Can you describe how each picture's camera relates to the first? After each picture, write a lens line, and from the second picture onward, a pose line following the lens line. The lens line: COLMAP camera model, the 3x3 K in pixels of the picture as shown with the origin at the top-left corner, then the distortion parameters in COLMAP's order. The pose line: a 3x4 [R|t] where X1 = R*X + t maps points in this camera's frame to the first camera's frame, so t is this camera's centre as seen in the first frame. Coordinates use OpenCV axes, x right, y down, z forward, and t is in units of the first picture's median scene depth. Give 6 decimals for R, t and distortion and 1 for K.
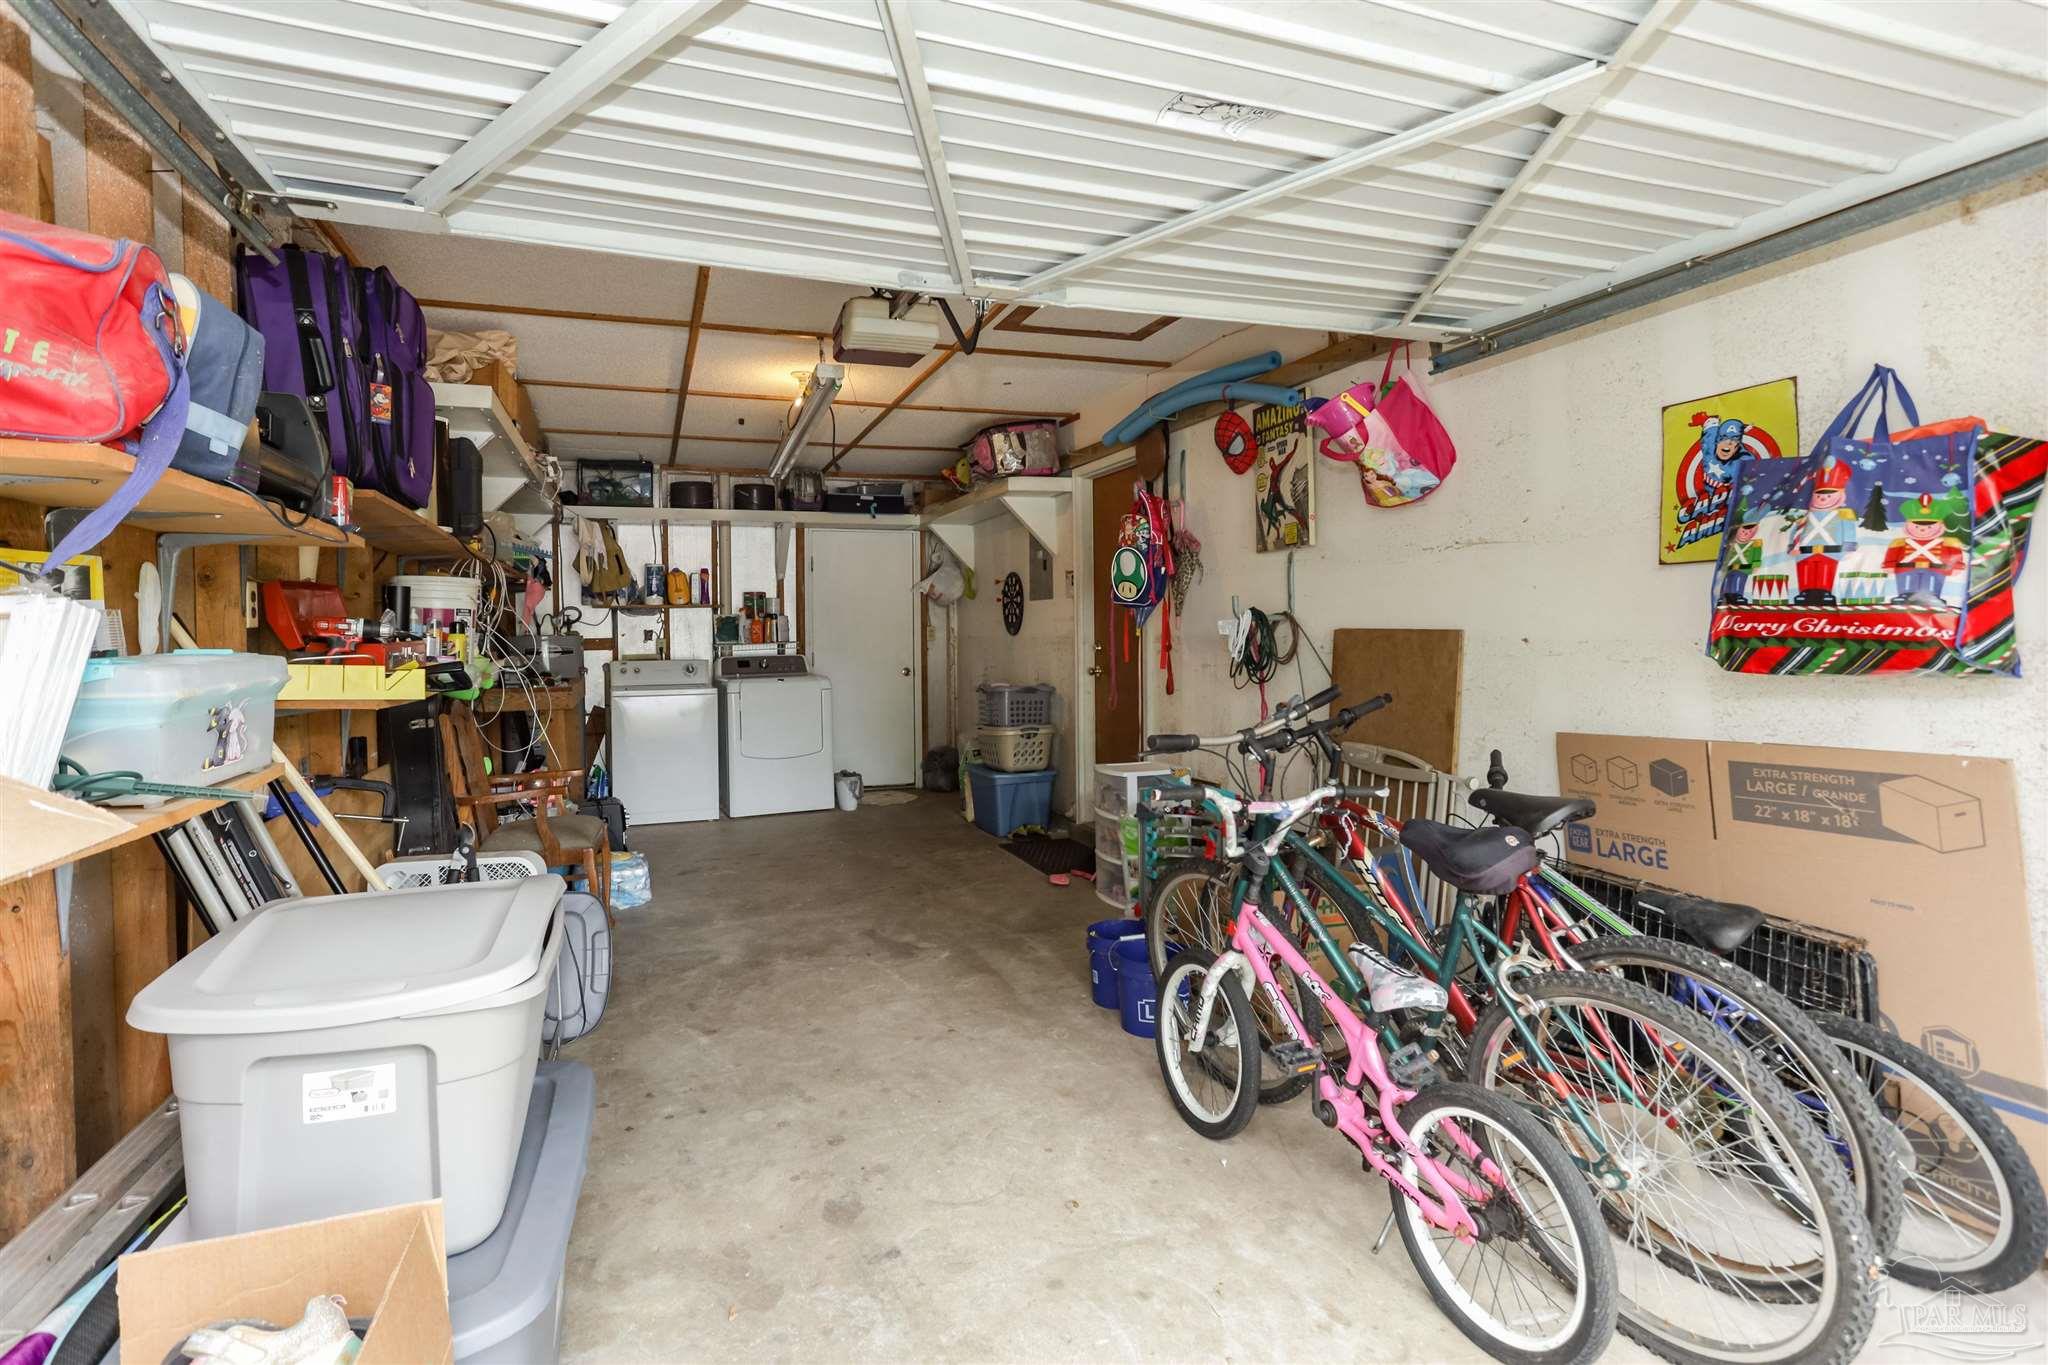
lens RADIAL K [[990.7, 0, 1015.7], [0, 990.7, 640.7], [0, 0, 1]] dist [-0.048943, 0.034381]
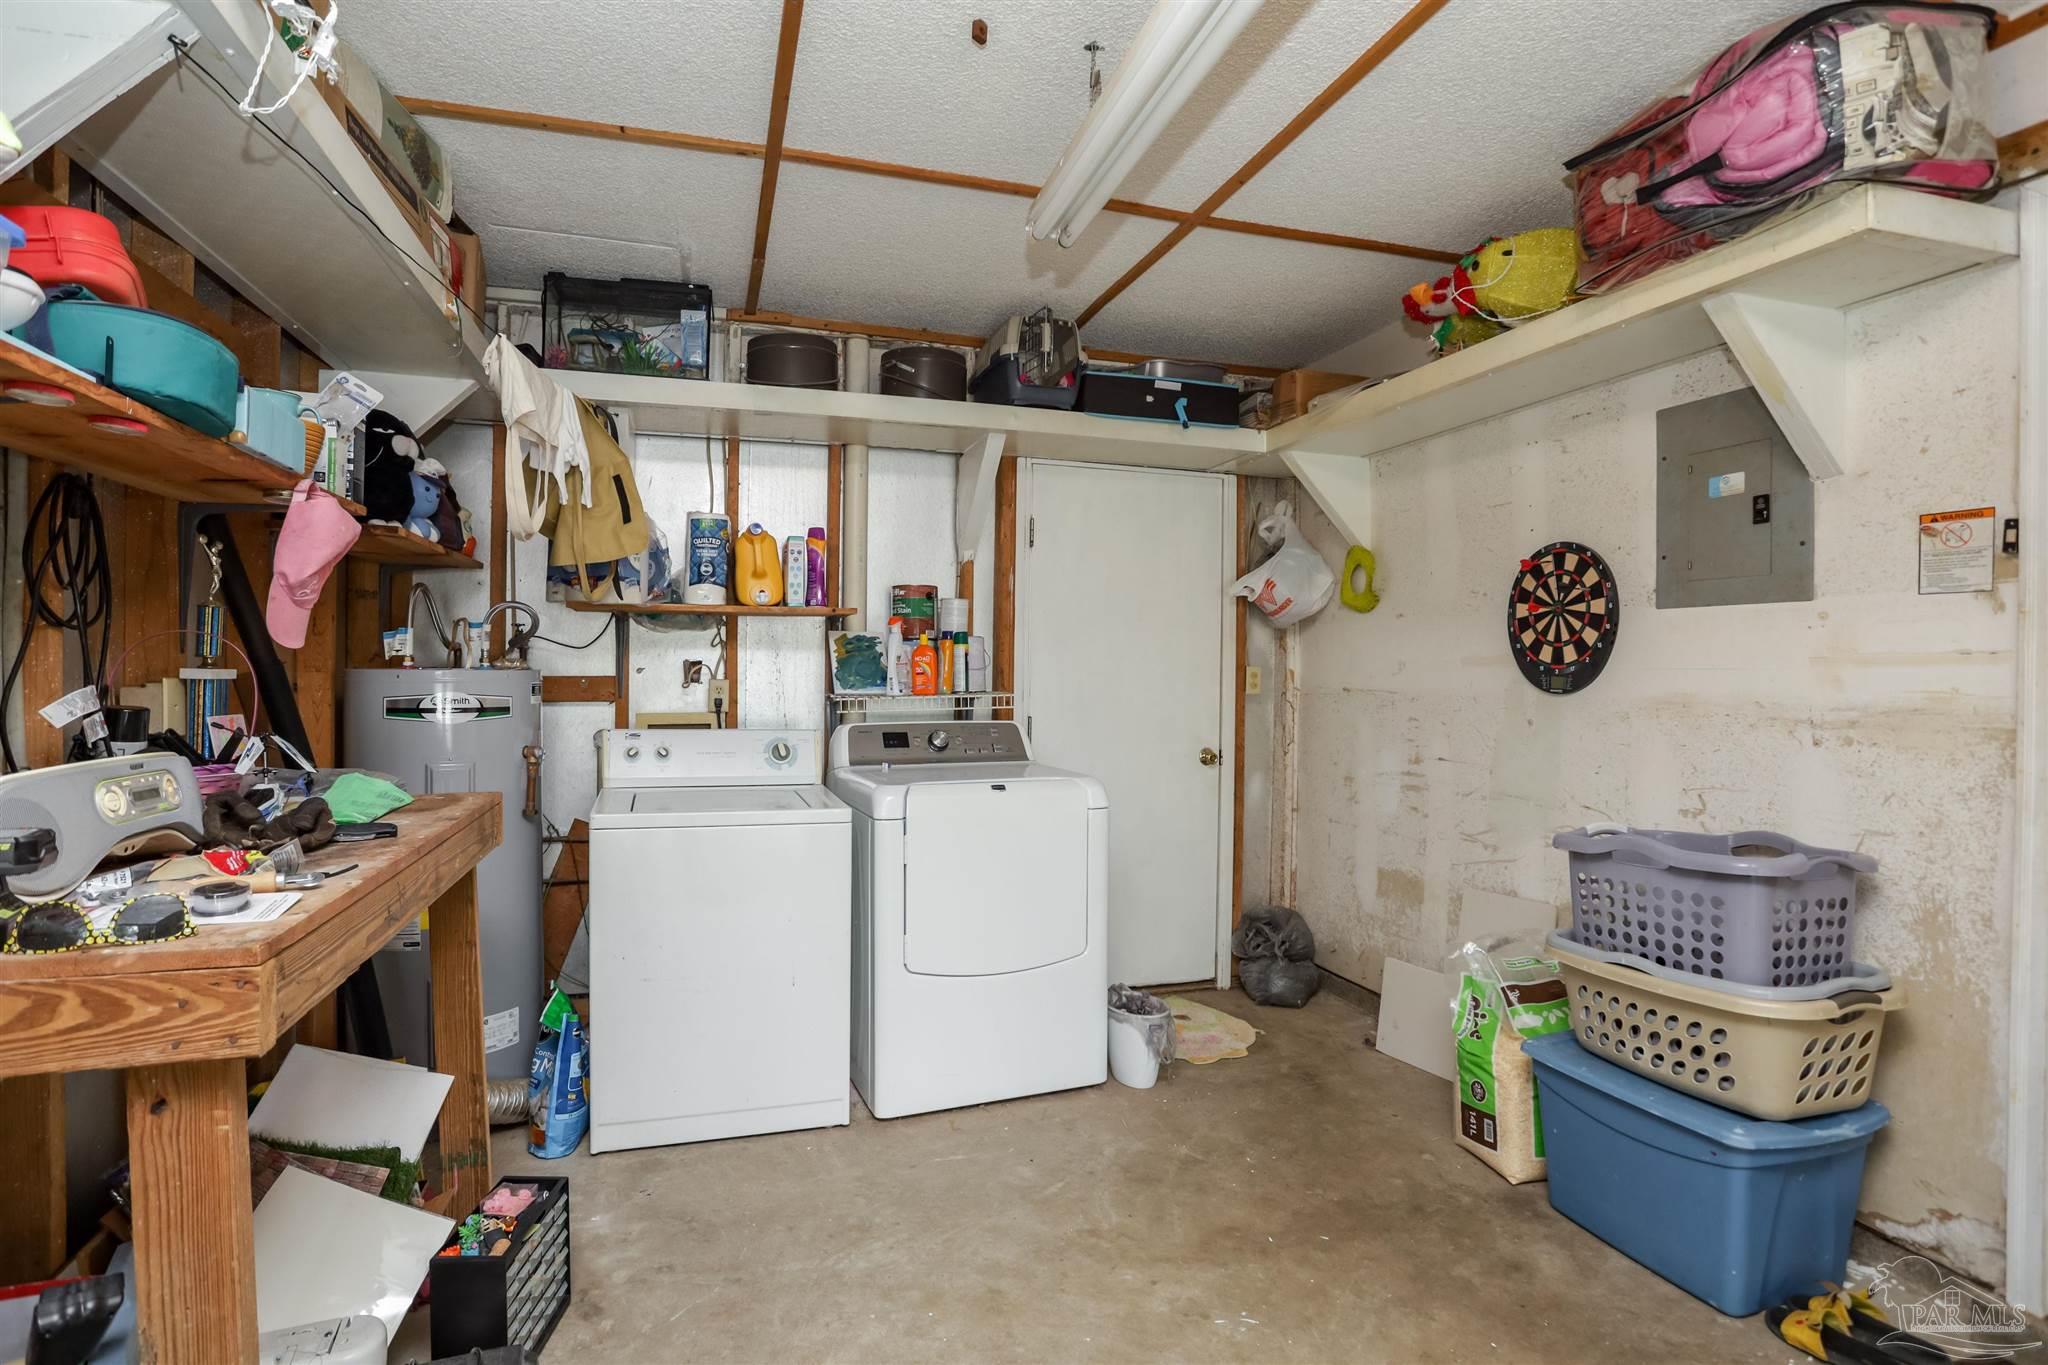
lens RADIAL K [[1028.7, 0, 1030.7], [0, 1028.7, 690.5], [0, 0, 1]] dist [-0.091032, 0.041810]
pose [[0.998540, 0.023513, -0.048639, -0.192028], [-0.022961, 0.999666, 0.011881, -0.006248], [0.048902, -0.010746, 0.998746, 0.533321]]
